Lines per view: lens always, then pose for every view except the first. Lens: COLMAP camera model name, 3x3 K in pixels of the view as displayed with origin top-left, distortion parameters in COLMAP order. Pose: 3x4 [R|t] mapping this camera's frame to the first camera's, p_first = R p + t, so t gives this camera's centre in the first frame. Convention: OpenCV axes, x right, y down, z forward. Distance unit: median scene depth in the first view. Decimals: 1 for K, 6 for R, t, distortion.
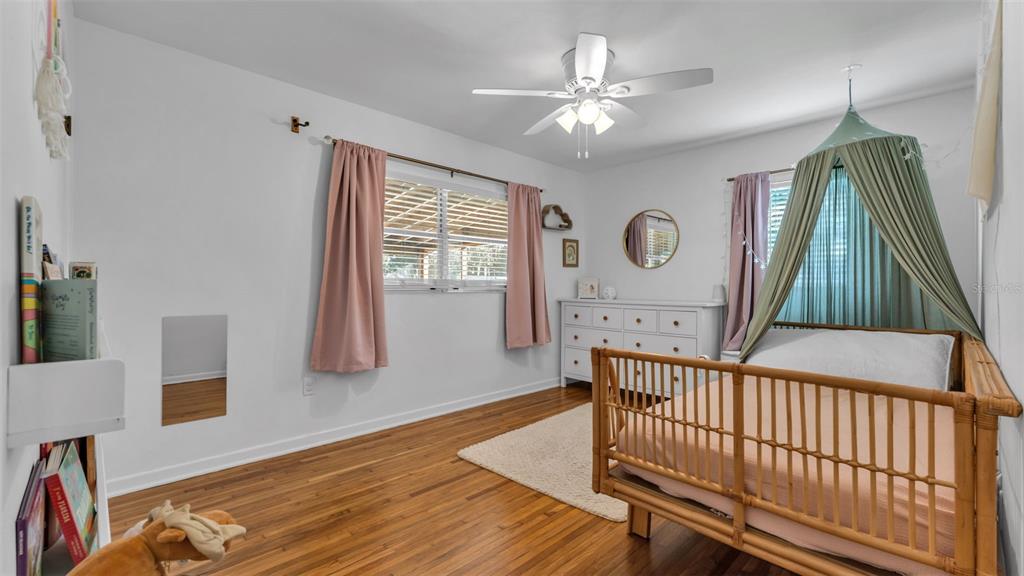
lens RADIAL K [[406.9, 0, 511.0], [0, 406.9, 286.1], [0, 0, 1]] dist [0.000327, -0.000106]
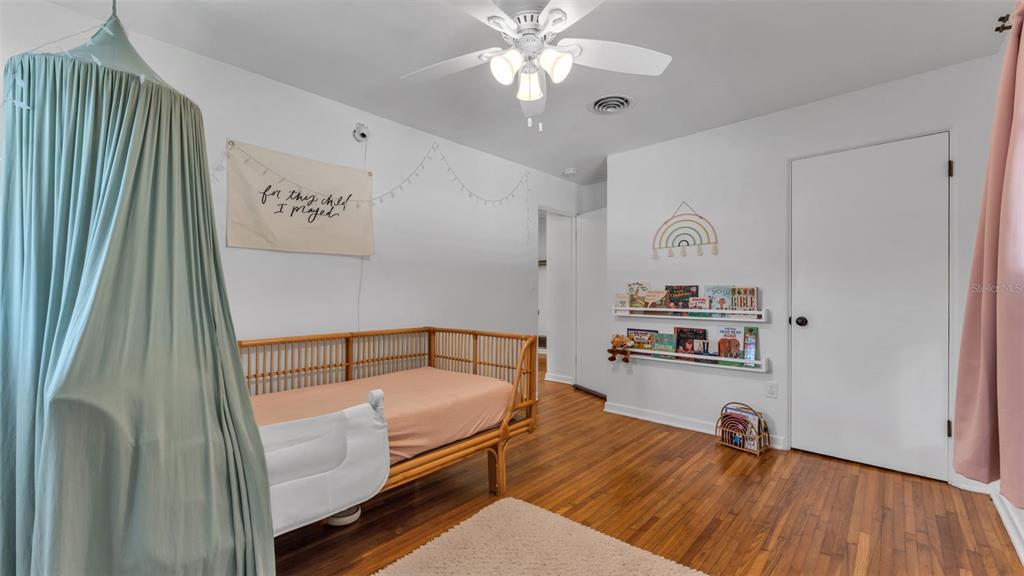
lens RADIAL K [[406.9, 0, 511.0], [0, 406.9, 286.1], [0, 0, 1]] dist [0.000327, -0.000106]
pose [[-0.997768, 0.003637, -0.066669, 0.298421], [0.003818, 0.999989, -0.002587, -0.029933], [0.066659, -0.002836, -0.997772, 1.915198]]
